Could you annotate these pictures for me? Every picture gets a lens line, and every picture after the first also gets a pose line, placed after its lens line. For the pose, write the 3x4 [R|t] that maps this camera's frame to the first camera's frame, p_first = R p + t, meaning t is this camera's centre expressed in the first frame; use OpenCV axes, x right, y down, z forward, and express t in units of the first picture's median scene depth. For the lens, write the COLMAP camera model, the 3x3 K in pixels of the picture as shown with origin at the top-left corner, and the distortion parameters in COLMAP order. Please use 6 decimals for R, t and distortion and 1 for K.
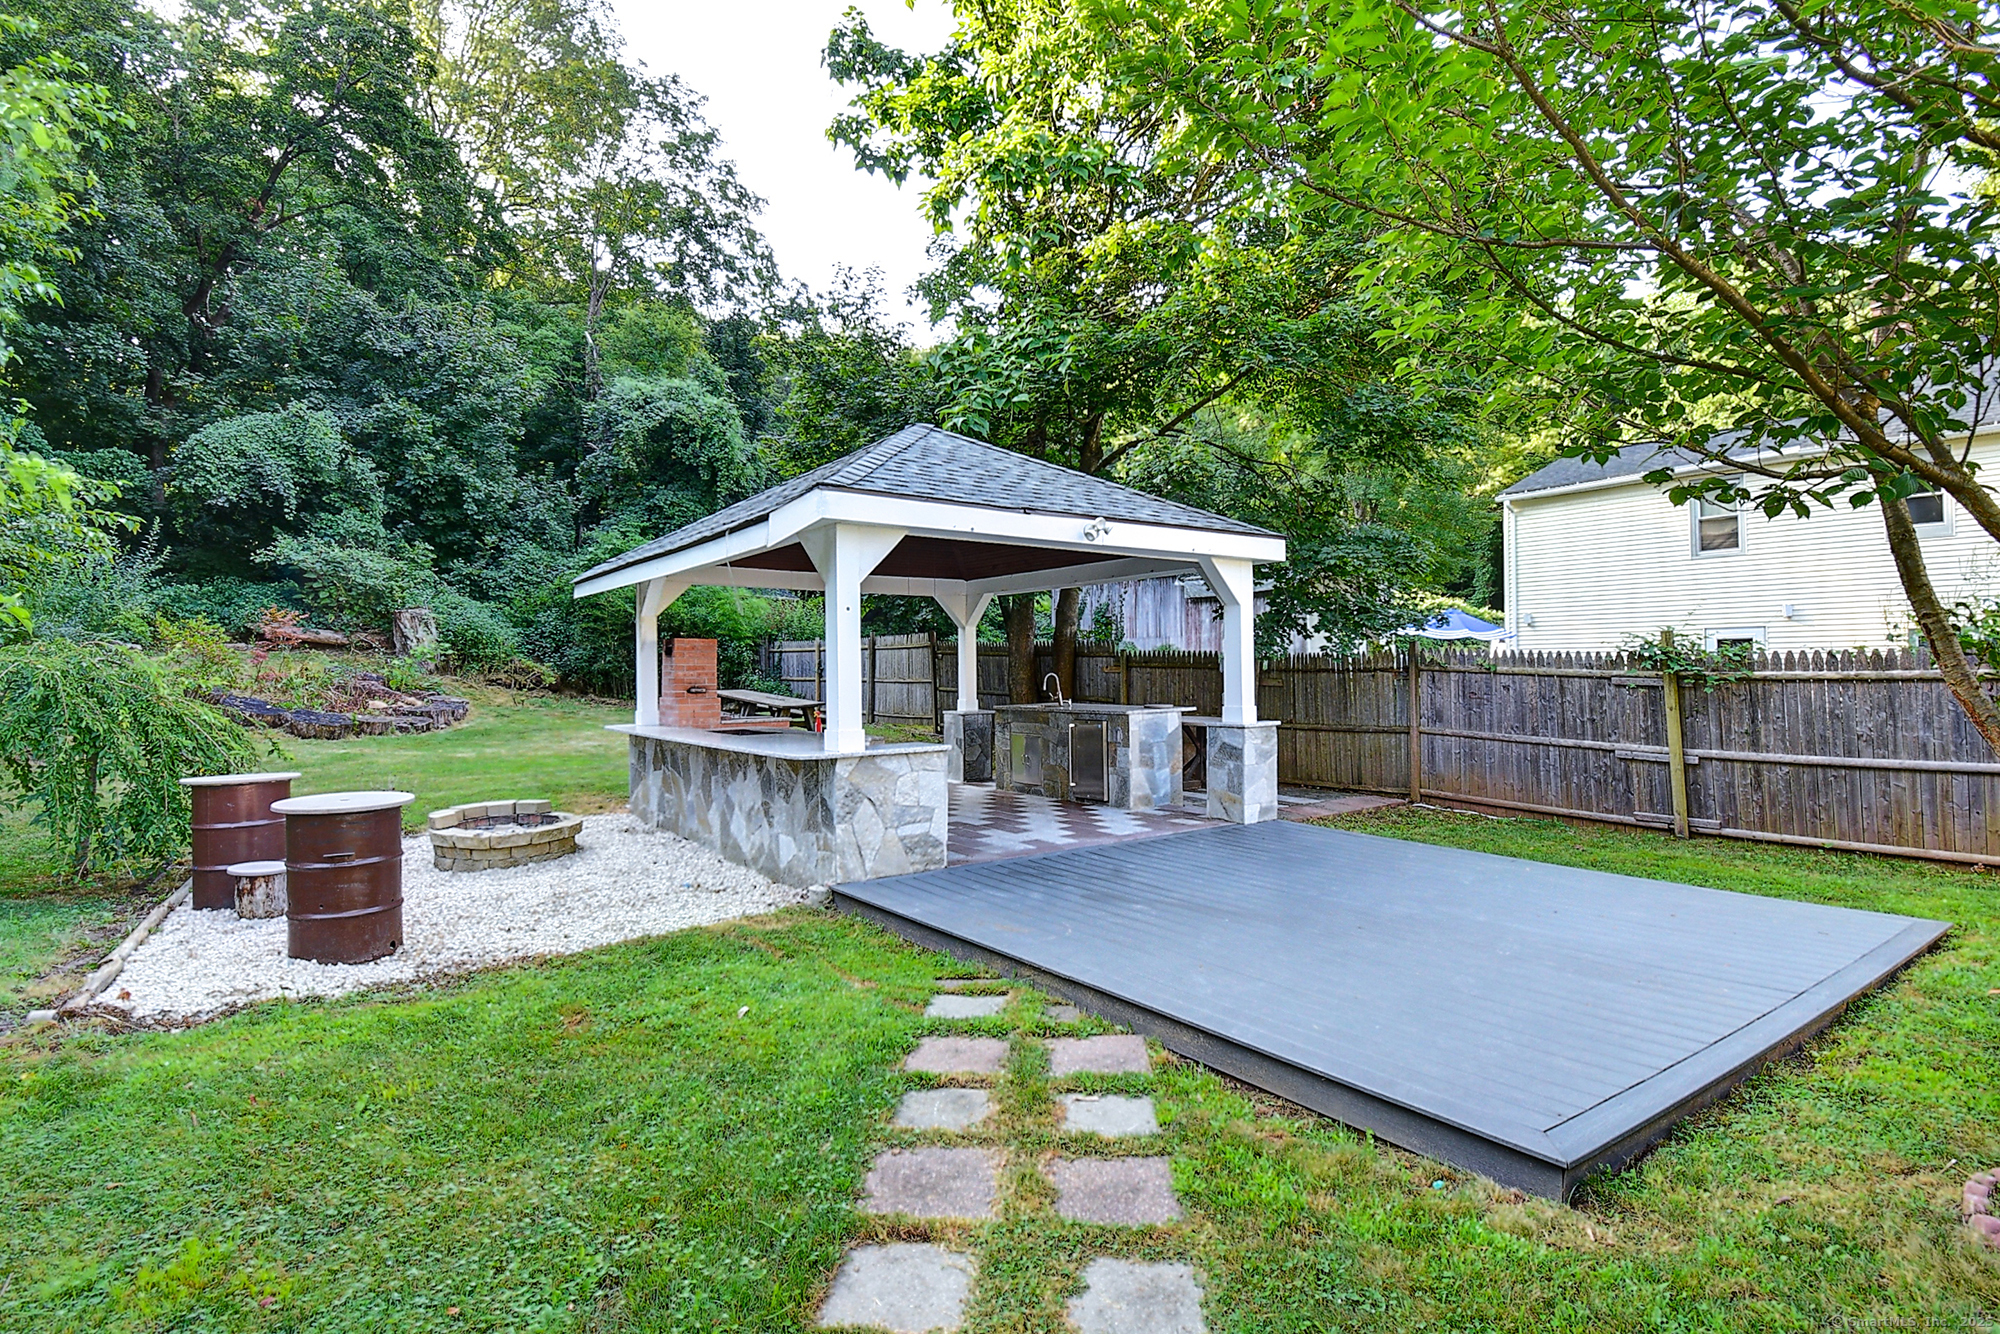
lens RADIAL K [[953.6, 0, 1000.0], [0, 953.6, 667.0], [0, 0, 1]] dist [0.002193, -0.000308]
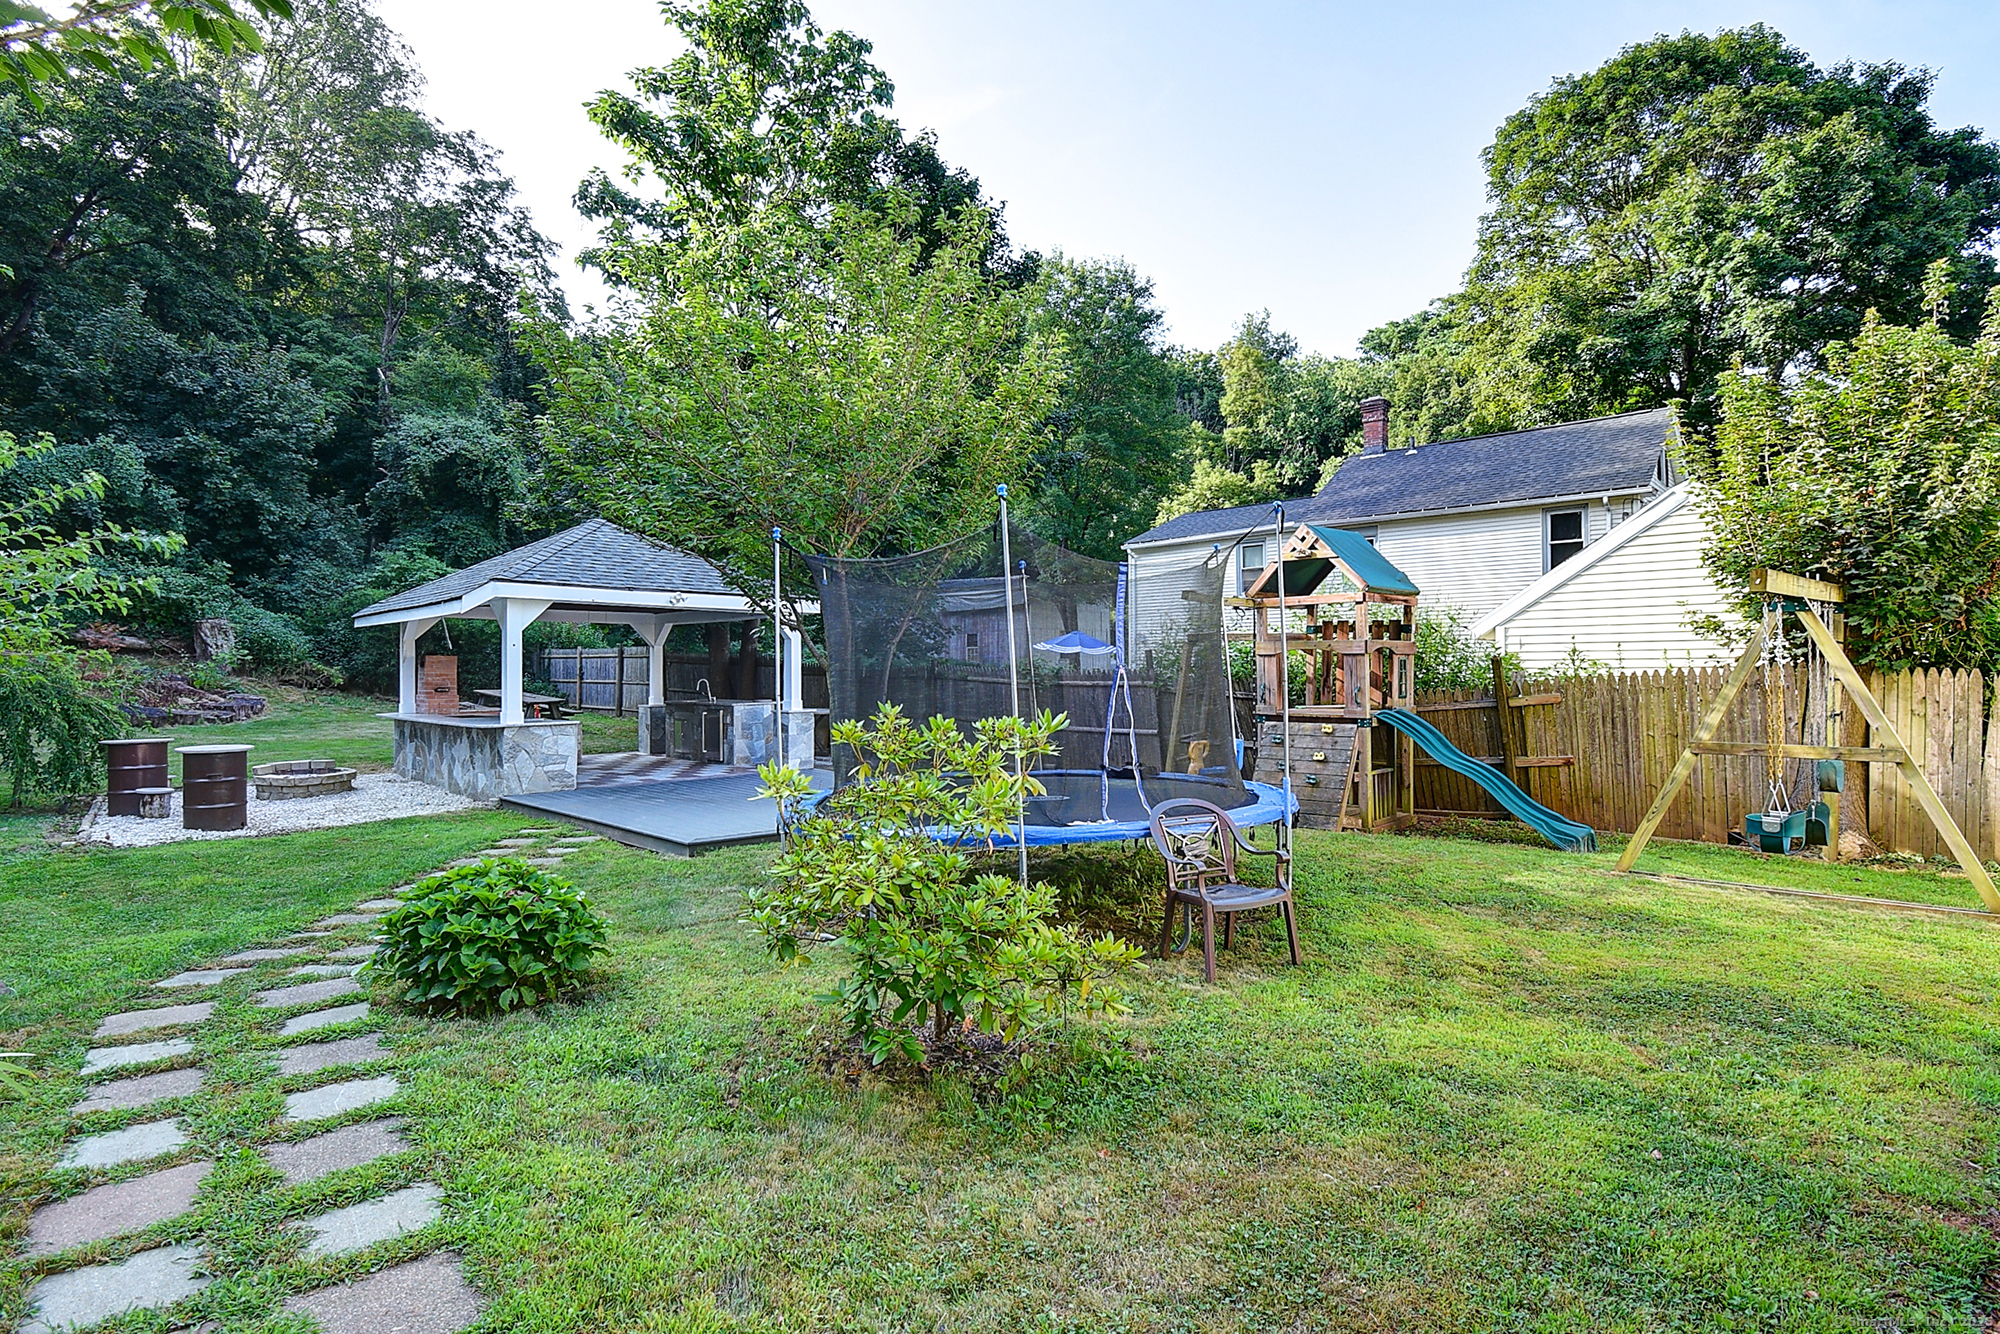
lens RADIAL K [[928.6, 0, 971.9], [0, 928.6, 662.9], [0, 0, 1]] dist [-0.000585, -0.010290]
pose [[0.987766, 0.007196, 0.155779, 0.115552], [-0.006279, 0.999960, -0.006375, -0.005726], [-0.155819, 0.005318, 0.987771, -0.237766]]
